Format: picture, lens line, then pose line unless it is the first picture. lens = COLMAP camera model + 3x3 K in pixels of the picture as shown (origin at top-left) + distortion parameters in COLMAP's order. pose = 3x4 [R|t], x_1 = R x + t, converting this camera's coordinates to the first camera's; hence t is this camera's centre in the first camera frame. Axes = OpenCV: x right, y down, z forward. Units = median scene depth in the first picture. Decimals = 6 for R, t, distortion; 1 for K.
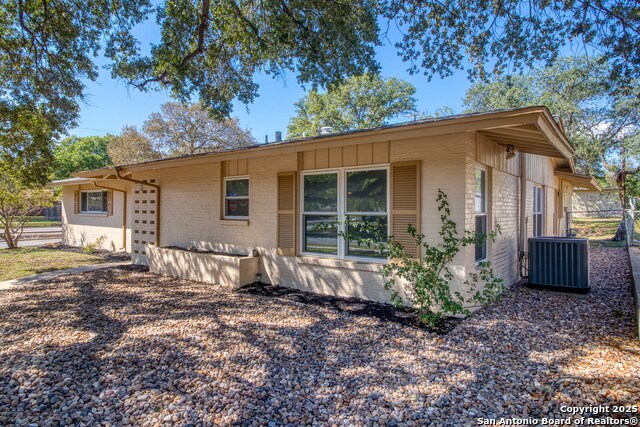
lens RADIAL K [[384.8, 0, 320.0], [0, 384.8, 213.5], [0, 0, 1]] dist [0.000023, 0.000649]
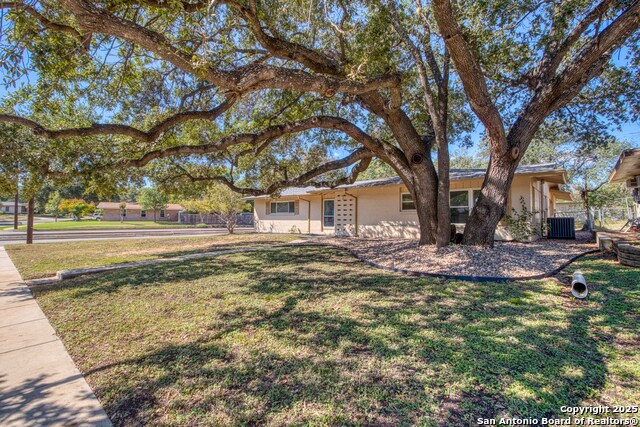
lens RADIAL K [[299.3, 0, 306.1], [0, 299.3, 216.2], [0, 0, 1]] dist [0.000178, -0.000111]
pose [[0.996669, 0.000908, -0.081552, -0.563382], [-0.003375, 0.999541, -0.030114, 0.085465], [0.081488, 0.030289, 0.996214, -0.692409]]
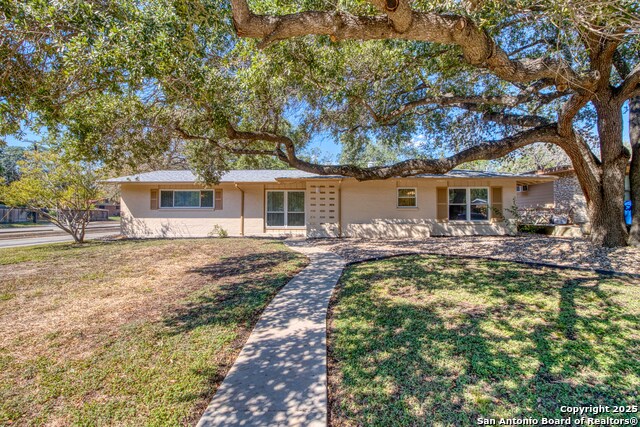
lens RADIAL K [[299.3, 0, 306.1], [0, 299.3, 216.2], [0, 0, 1]] dist [0.000178, -0.000111]
pose [[0.809769, -0.004008, 0.586736, -1.337066], [0.009665, 0.999932, -0.006508, 0.056192], [-0.586670, 0.010941, 0.809752, -0.003528]]
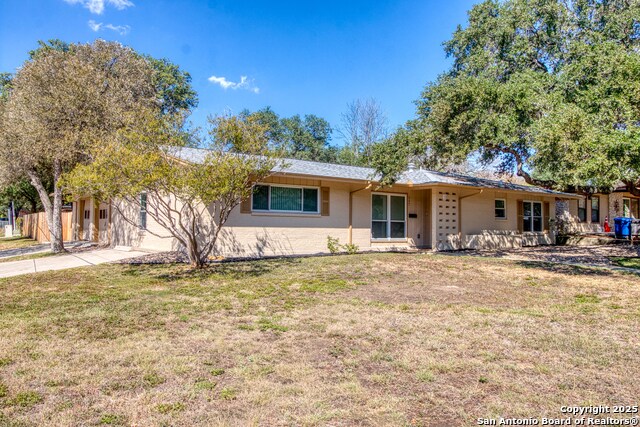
lens RADIAL K [[510.6, 0, 320.0], [0, 510.6, 213.5], [0, 0, 1]] dist [0.005768, 0.000943]
pose [[0.246213, 0.021363, 0.968980, -2.605578], [-0.002503, 0.999768, -0.021405, 0.040625], [-0.969213, 0.002845, 0.246209, 1.042393]]
